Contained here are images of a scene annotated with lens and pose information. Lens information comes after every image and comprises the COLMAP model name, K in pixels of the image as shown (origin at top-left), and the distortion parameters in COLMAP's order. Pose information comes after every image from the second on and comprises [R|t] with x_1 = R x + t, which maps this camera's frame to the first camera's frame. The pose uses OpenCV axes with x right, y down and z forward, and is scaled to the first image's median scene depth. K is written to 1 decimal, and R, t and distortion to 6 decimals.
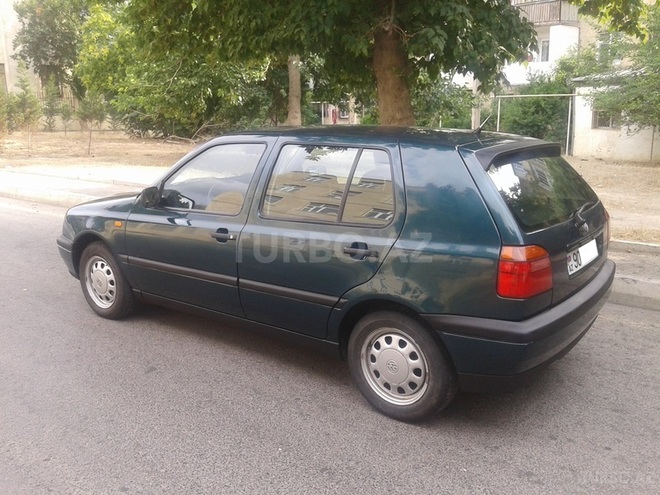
lens RADIAL K [[611.1, 0, 325.2], [0, 611.1, 245.3], [0, 0, 1]] dist [0.087655, -0.205087]
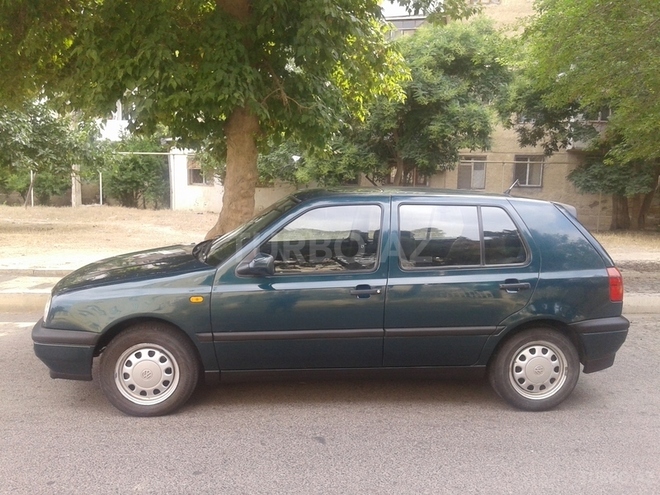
lens RADIAL K [[610.1, 0, 328.5], [0, 610.1, 256.7], [0, 0, 1]] dist [0.162895, -0.440066]
pose [[0.733023, -0.081157, 0.675345, -0.604185], [0.127621, 0.991634, -0.019355, -0.041387], [-0.668124, 0.100375, 0.737248, 0.166810]]
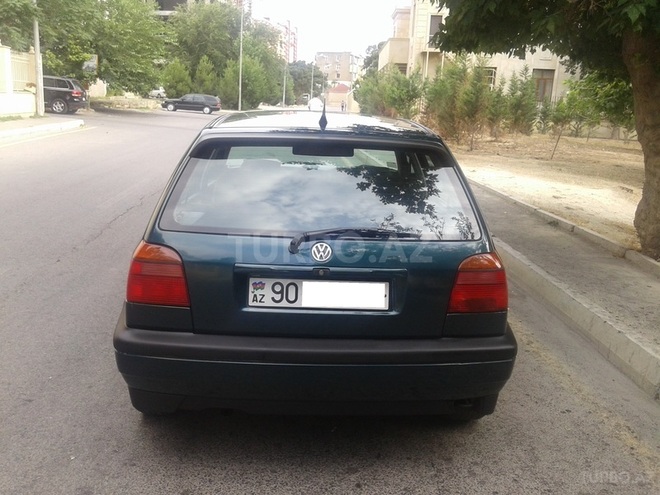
lens RADIAL K [[613.0, 0, 322.8], [0, 613.0, 244.3], [0, 0, 1]] dist [0.047157, -0.101177]
pose [[0.630597, 0.200838, -0.749674, 0.542354], [-0.211662, 0.973825, 0.082846, -0.057367], [0.746690, 0.106435, 0.656601, 0.305590]]
